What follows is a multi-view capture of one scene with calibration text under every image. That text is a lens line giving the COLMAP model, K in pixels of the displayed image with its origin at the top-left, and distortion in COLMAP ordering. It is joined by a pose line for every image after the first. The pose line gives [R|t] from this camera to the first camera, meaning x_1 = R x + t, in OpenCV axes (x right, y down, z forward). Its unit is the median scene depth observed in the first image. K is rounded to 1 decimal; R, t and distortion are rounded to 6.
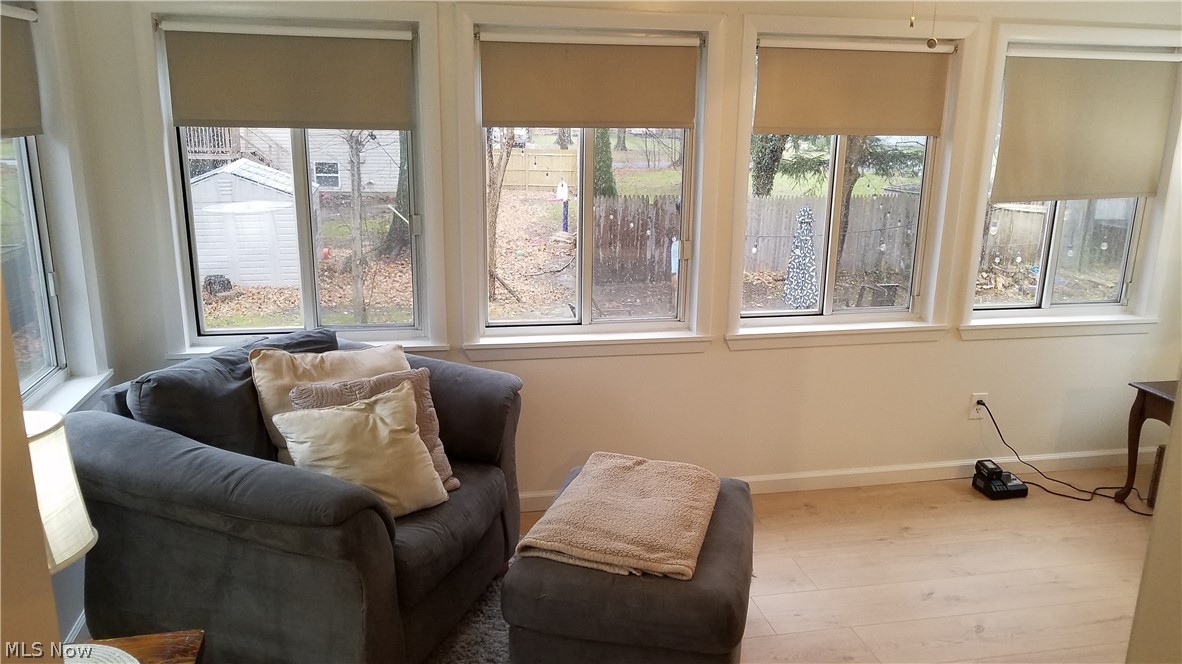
lens RADIAL K [[922.7, 0, 597.4], [0, 922.7, 360.7], [0, 0, 1]] dist [0.011800, -0.018392]
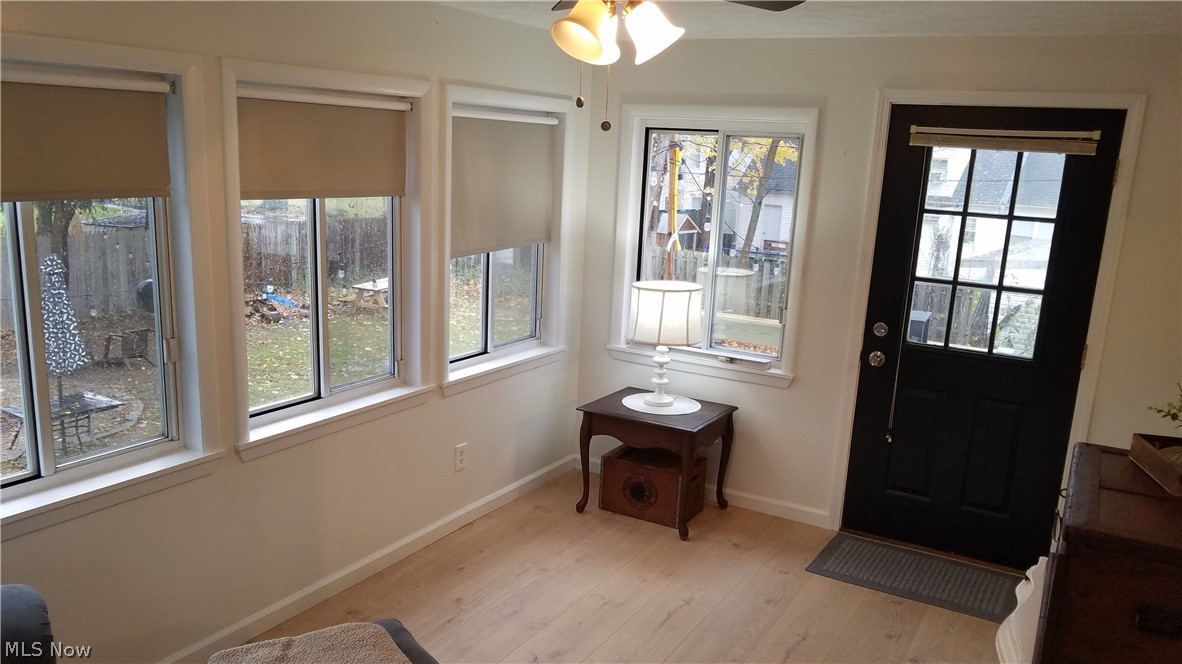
lens RADIAL K [[922.7, 0, 587.8], [0, 922.7, 379.1], [0, 0, 1]] dist [0.011800, -0.018392]
pose [[0.672026, -0.169033, 0.720977, -0.226060], [0.172727, 0.982525, 0.069354, -0.087066], [-0.720101, 0.077925, 0.689479, 0.207402]]
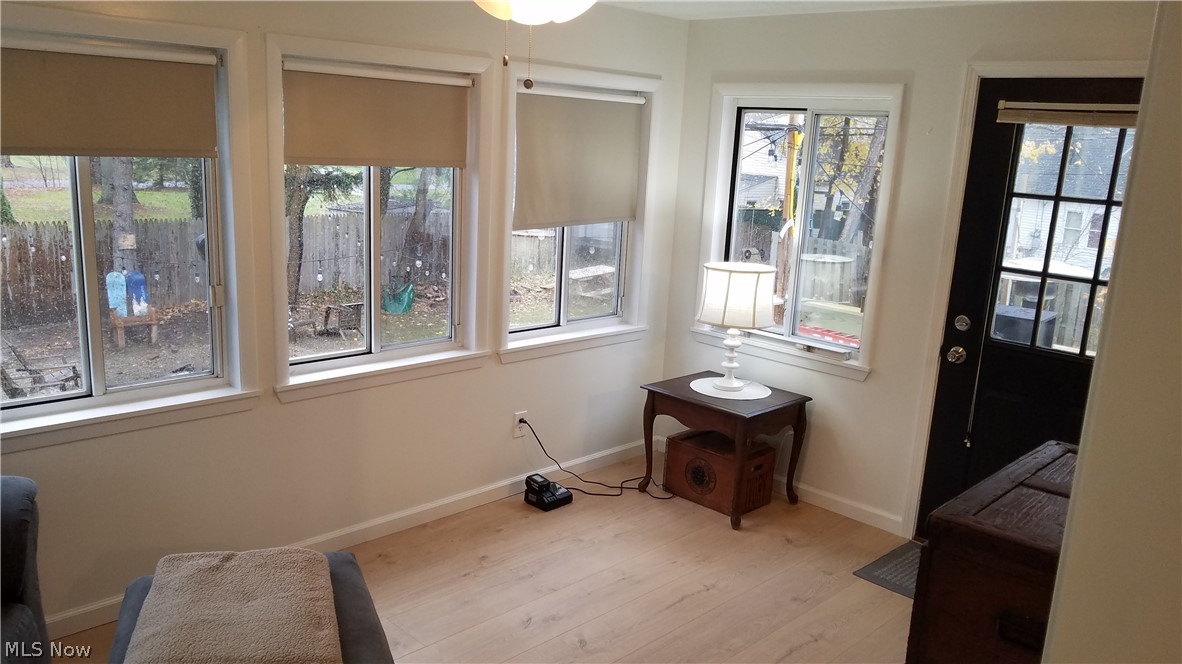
lens RADIAL K [[922.7, 0, 582.2], [0, 922.7, 357.8], [0, 0, 1]] dist [0.011800, -0.018392]
pose [[0.837740, -0.104231, 0.536030, -0.086512], [0.115492, 0.993228, 0.012635, -0.032632], [-0.533717, 0.051322, 0.844104, 0.083630]]
